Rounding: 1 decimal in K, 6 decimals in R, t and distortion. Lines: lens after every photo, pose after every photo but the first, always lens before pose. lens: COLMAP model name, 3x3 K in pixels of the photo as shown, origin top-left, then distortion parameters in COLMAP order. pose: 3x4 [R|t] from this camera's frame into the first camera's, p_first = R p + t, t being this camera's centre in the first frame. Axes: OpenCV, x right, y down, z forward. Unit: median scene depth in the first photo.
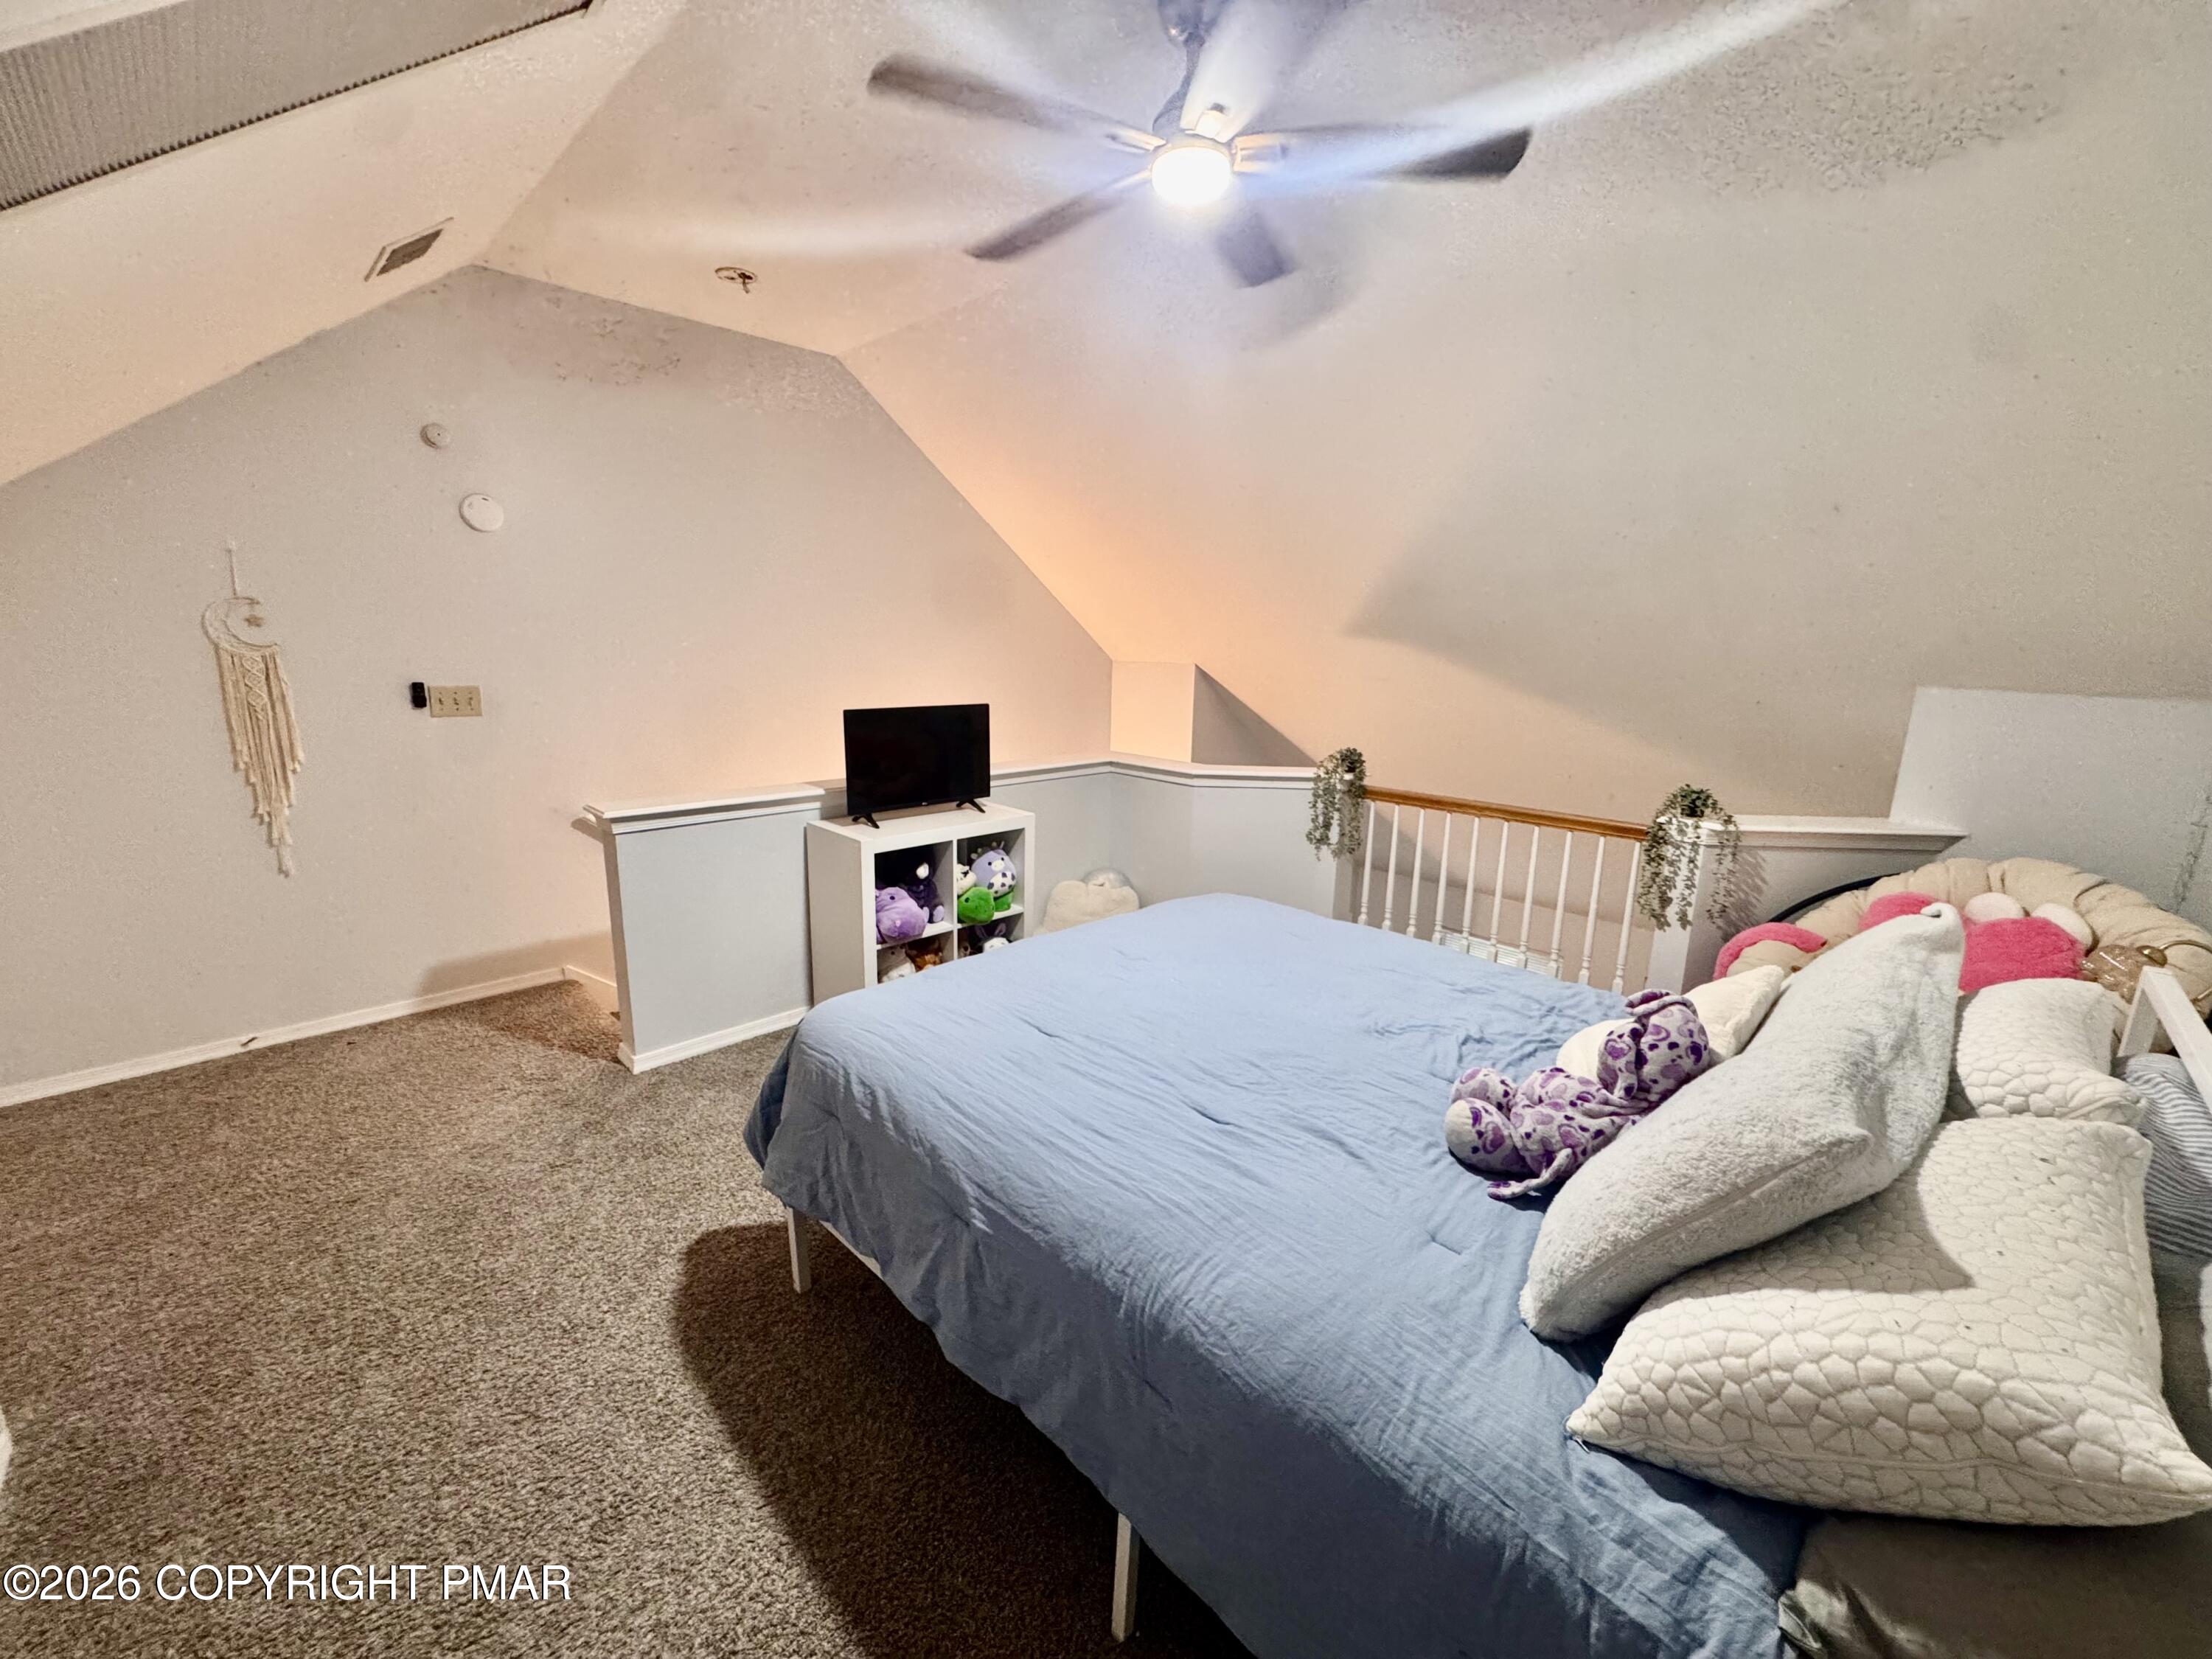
lens RADIAL K [[881.4, 0, 1090.5], [0, 881.4, 832.4], [0, 0, 1]] dist [-0.005446, 0.000215]
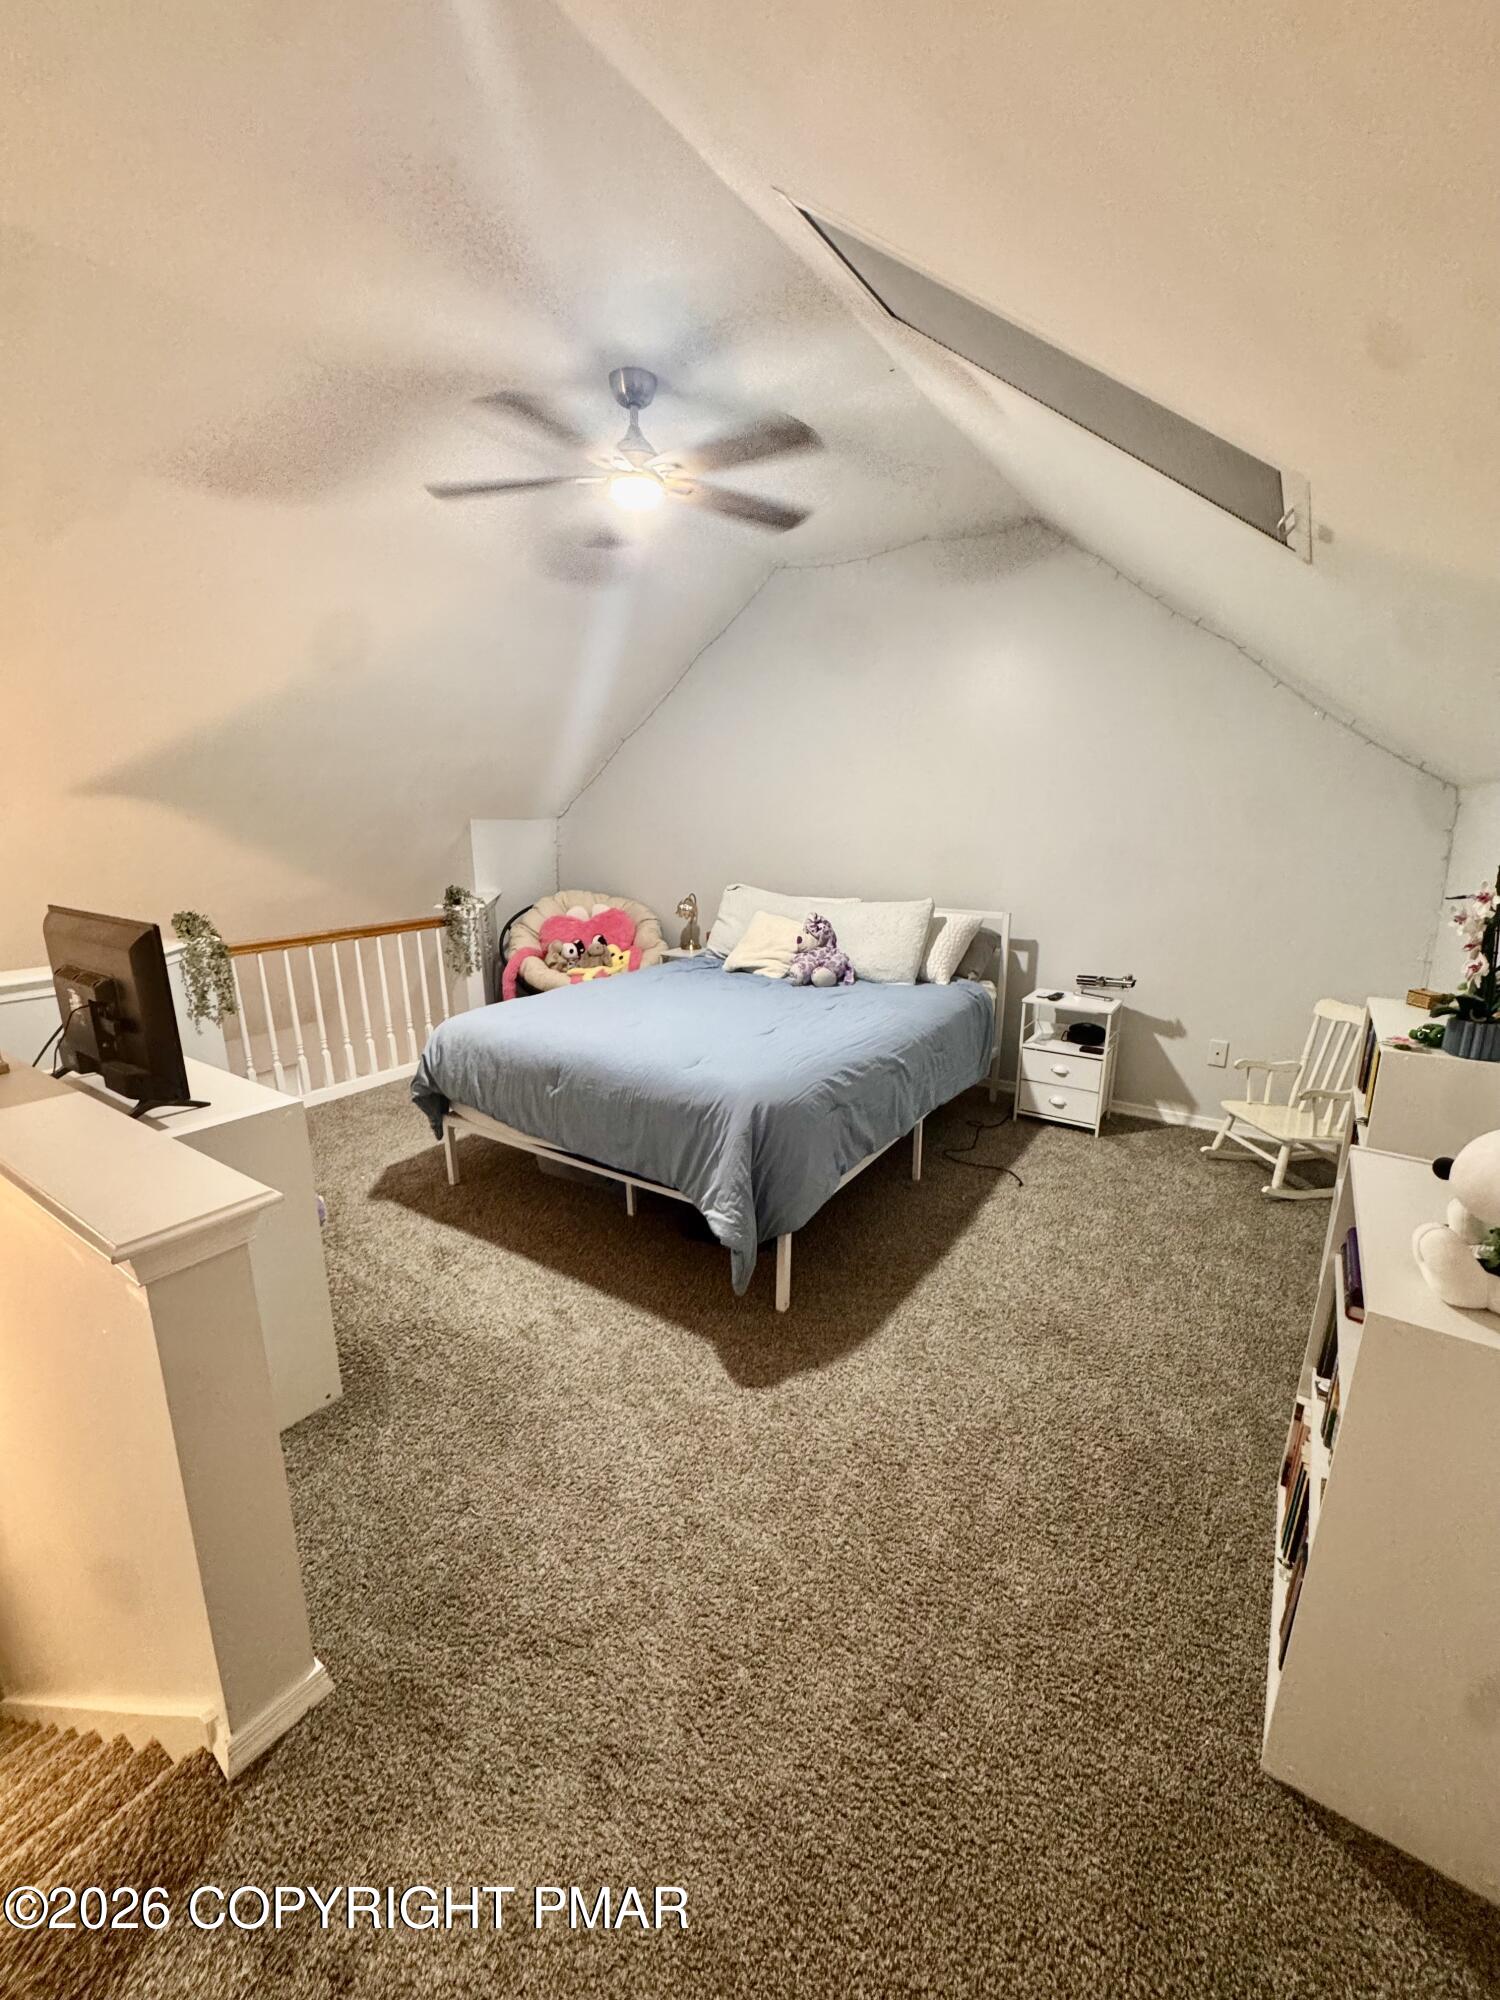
lens RADIAL K [[796.9, 0, 740.8], [0, 796.9, 999.5], [0, 0, 1]] dist [-0.005446, 0.000215]
pose [[-0.180983, -0.249953, 0.951193, -0.840680], [0.215051, 0.933702, 0.286274, -0.159545], [-0.959686, 0.256366, -0.115232, 0.691541]]
